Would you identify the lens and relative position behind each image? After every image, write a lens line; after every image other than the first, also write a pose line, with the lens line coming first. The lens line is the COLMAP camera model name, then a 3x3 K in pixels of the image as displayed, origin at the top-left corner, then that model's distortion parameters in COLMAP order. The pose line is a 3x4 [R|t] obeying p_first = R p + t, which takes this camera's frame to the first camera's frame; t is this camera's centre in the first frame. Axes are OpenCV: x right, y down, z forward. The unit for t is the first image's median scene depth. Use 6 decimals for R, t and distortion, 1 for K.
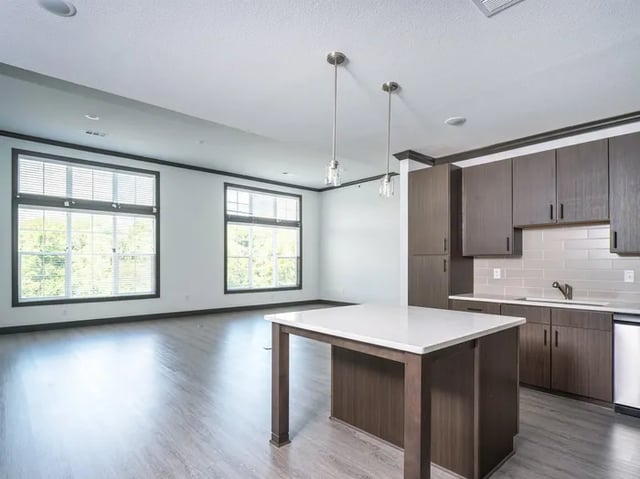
lens RADIAL K [[357.0, 0, 317.4], [0, 357.0, 239.0], [0, 0, 1]] dist [-0.004584, -0.003934]
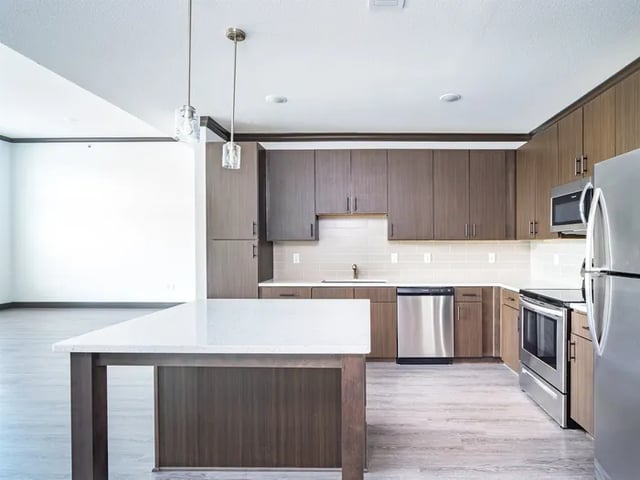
lens RADIAL K [[357.0, 0, 323.1], [0, 357.0, 238.1], [0, 0, 1]] dist [-0.004584, -0.003934]
pose [[0.672879, 0.016239, 0.739574, -0.226358], [-0.045150, 0.998797, 0.019148, 0.015087], [-0.738373, -0.046276, 0.672803, 0.262241]]
